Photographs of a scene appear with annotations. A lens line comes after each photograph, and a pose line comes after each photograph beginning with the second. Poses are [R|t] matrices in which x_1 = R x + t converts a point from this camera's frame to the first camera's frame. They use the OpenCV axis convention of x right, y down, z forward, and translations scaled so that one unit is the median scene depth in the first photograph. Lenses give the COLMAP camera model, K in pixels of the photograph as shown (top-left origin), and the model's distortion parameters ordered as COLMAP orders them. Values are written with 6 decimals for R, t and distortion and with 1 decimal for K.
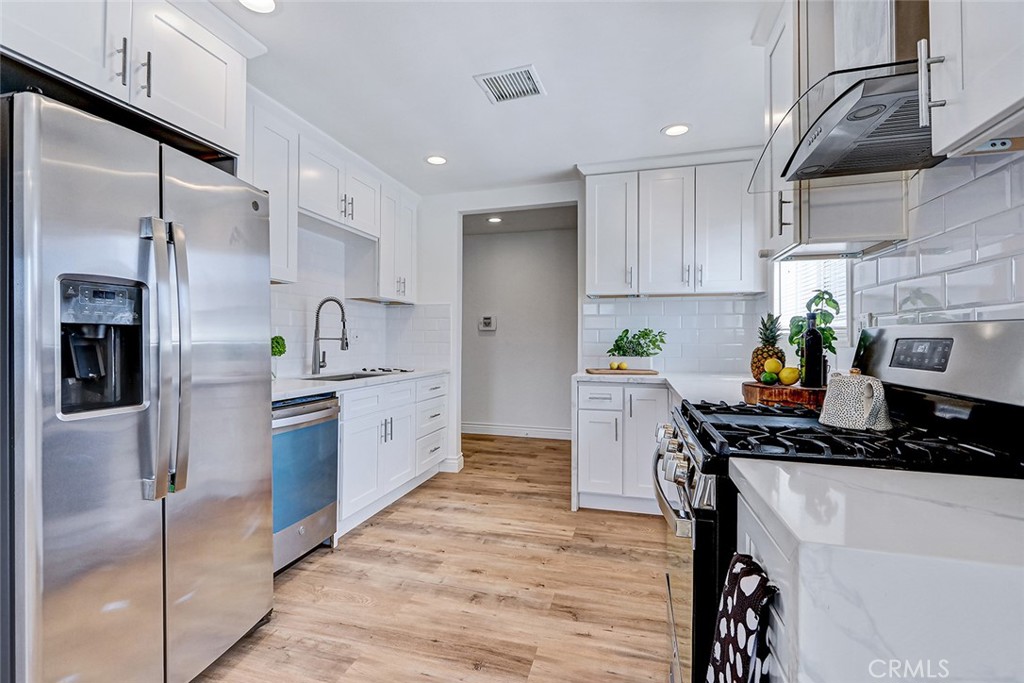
lens RADIAL K [[466.7, 0, 501.0], [0, 466.7, 341.8], [0, 0, 1]] dist [0.001407, -0.000024]
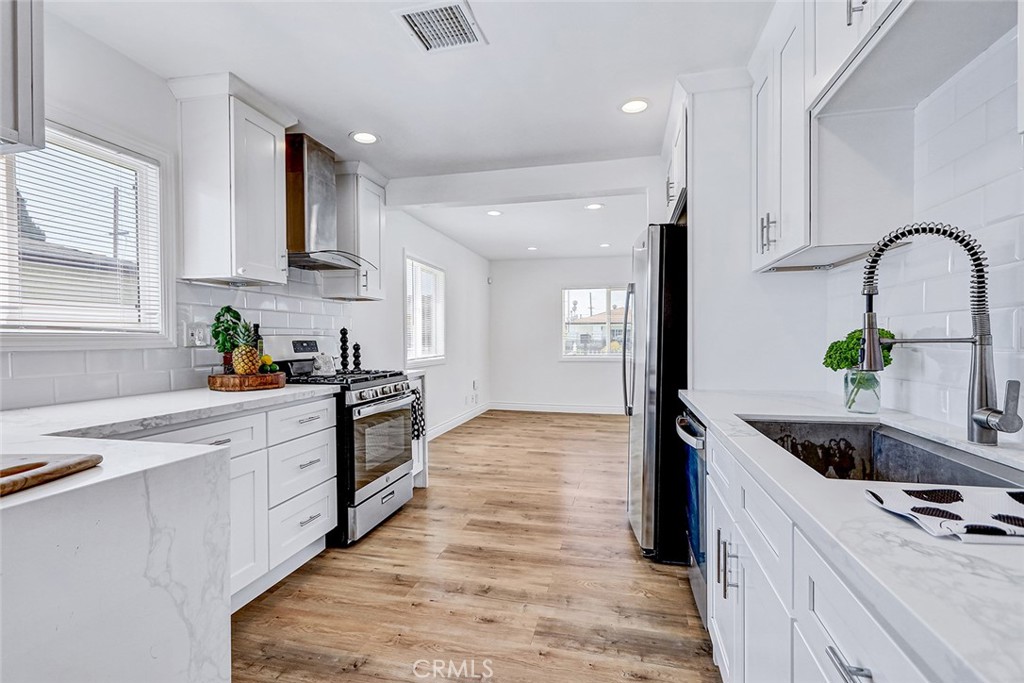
lens RADIAL K [[466.7, 0, 501.0], [0, 466.7, 341.8], [0, 0, 1]] dist [0.001407, -0.000024]
pose [[-0.999301, 0.002406, -0.037312, -0.050643], [0.002074, 0.999958, 0.008941, -0.002983], [0.037332, 0.008857, -0.999264, 1.968812]]
